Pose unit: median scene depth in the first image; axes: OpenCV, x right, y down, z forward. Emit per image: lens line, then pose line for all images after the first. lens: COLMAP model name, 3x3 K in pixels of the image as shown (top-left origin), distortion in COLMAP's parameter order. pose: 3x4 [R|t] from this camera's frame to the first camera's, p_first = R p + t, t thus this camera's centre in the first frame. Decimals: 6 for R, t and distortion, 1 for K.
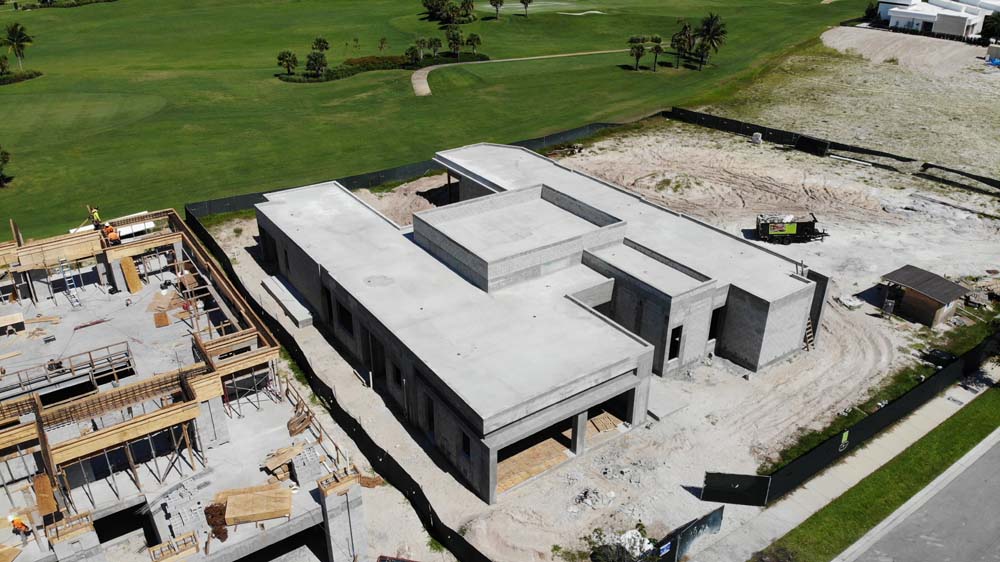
lens RADIAL K [[712.3, 0, 503.4], [0, 712.3, 302.7], [0, 0, 1]] dist [0.102008, -0.217485]
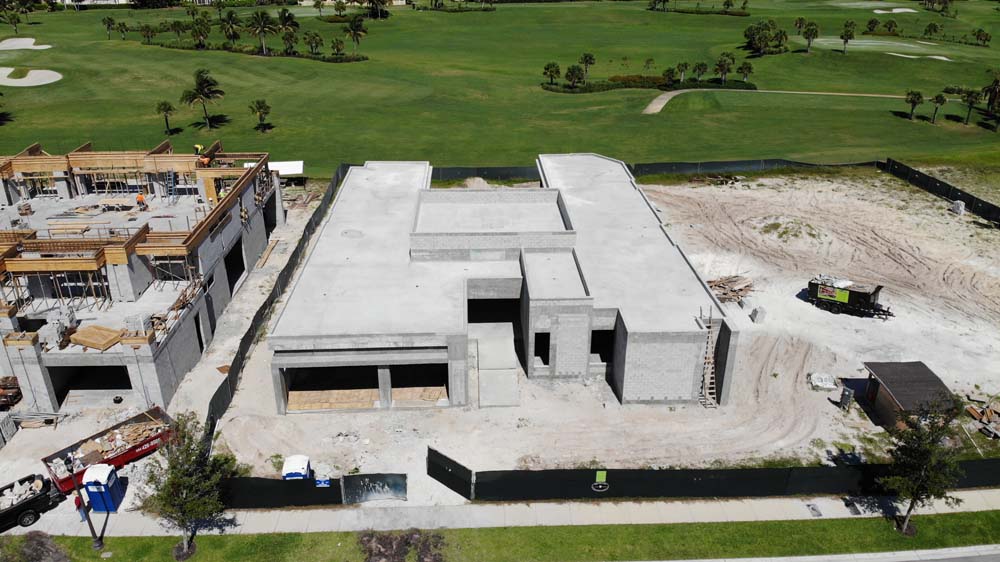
lens RADIAL K [[712.3, 0, 503.4], [0, 712.3, 302.7], [0, 0, 1]] dist [0.102008, -0.217485]
pose [[0.844238, 0.243848, -0.477284, 0.337074], [-0.260628, 0.964910, 0.031971, -0.012642], [0.468332, 0.097402, 0.878167, 0.045340]]
